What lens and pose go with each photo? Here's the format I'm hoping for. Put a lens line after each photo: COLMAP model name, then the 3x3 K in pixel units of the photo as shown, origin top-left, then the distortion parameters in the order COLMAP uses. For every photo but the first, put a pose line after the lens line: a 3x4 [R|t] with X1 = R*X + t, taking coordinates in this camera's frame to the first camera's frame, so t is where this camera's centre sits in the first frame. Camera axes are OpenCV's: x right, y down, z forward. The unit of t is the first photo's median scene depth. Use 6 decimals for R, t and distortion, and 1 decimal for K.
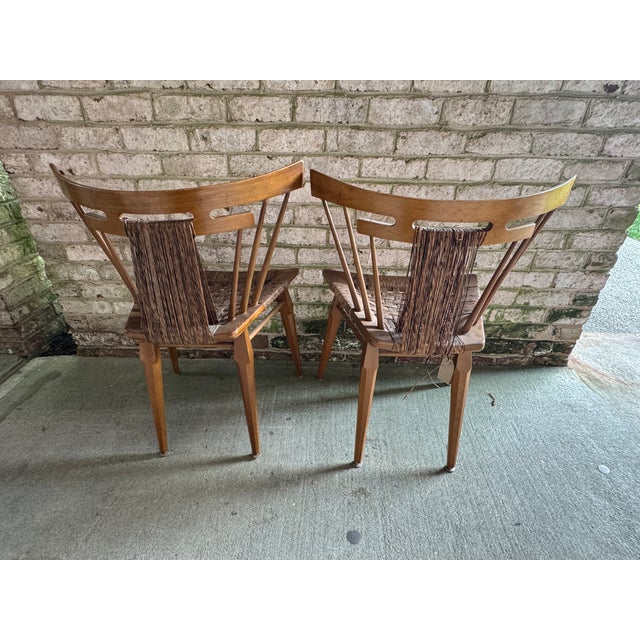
lens RADIAL K [[337.7, 0, 315.0], [0, 337.7, 319.5], [0, 0, 1]] dist [-0.002099, -0.000655]
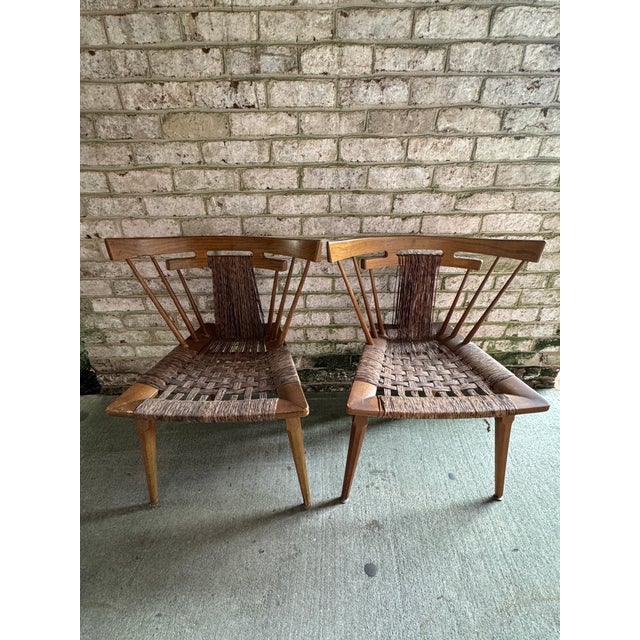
lens RADIAL K [[327.1, 0, 317.5], [0, 327.1, 316.9], [0, 0, 1]] dist [-0.002488, -0.000152]
pose [[0.999266, -0.034858, 0.015874, -0.038367], [0.035049, 0.999315, -0.011910, -0.144063], [-0.015448, 0.012458, 0.999803, -0.068727]]
